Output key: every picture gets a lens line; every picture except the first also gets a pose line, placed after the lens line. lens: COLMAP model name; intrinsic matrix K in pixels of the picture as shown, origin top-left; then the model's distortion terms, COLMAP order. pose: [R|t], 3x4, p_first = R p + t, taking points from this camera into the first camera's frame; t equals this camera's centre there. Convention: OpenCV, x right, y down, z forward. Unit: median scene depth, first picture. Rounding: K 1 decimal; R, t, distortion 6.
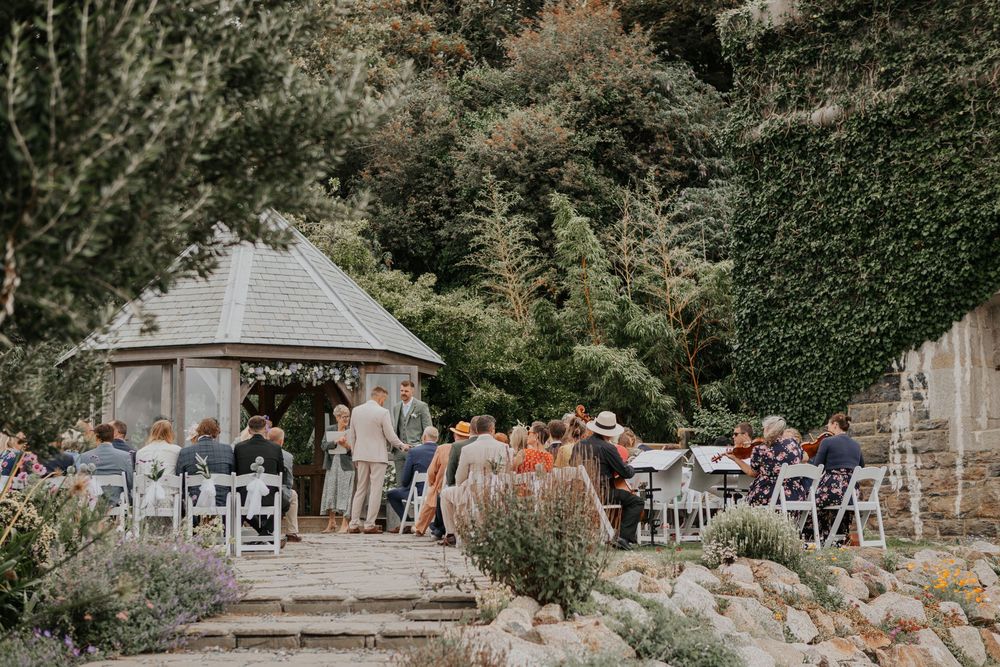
lens RADIAL K [[1549.2, 0, 494.2], [0, 1549.2, 334.9], [0, 0, 1]] dist [-0.309759, 0.000000]
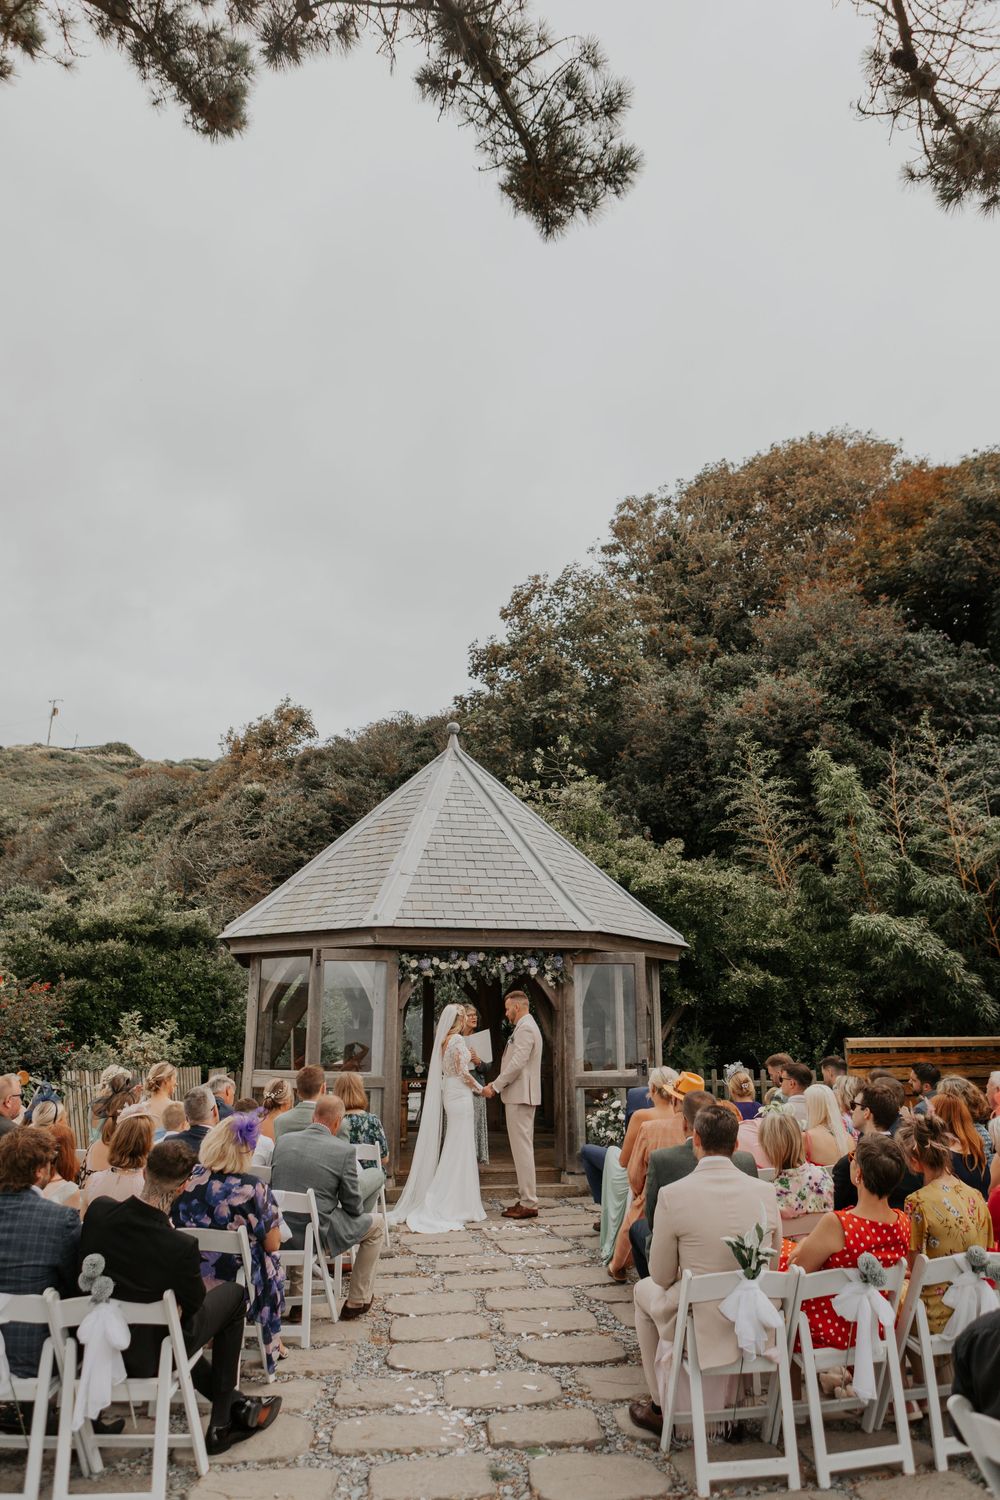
lens RADIAL K [[1004.2, 0, 495.3], [0, 1004.2, 758.7], [0, 0, 1]] dist [-0.027969, 0.007807]
pose [[0.966346, -0.059729, -0.250216, 0.005041], [0.022723, 0.988688, -0.148255, -0.001462], [0.256241, 0.137580, 0.956772, 0.391039]]
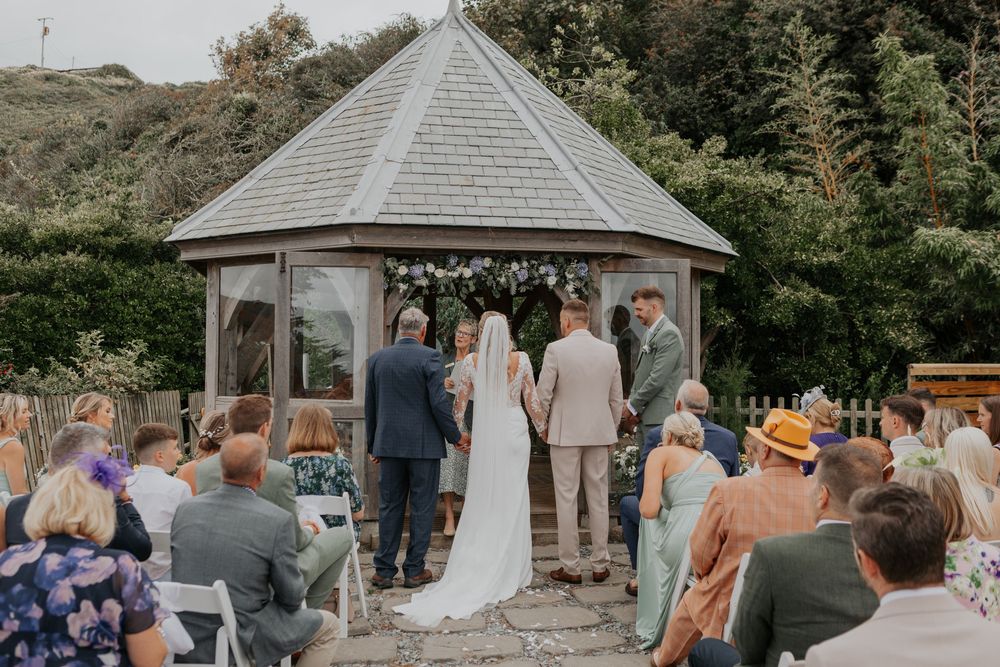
lens RADIAL K [[994.8, 0, 505.5], [0, 994.8, 335.7], [0, 0, 1]] dist [0.006506, 0.000000]
pose [[0.966168, 0.007608, -0.257802, -0.014768], [0.018041, 0.995123, 0.096983, 0.008545], [0.257282, -0.098353, 0.961318, 0.467139]]
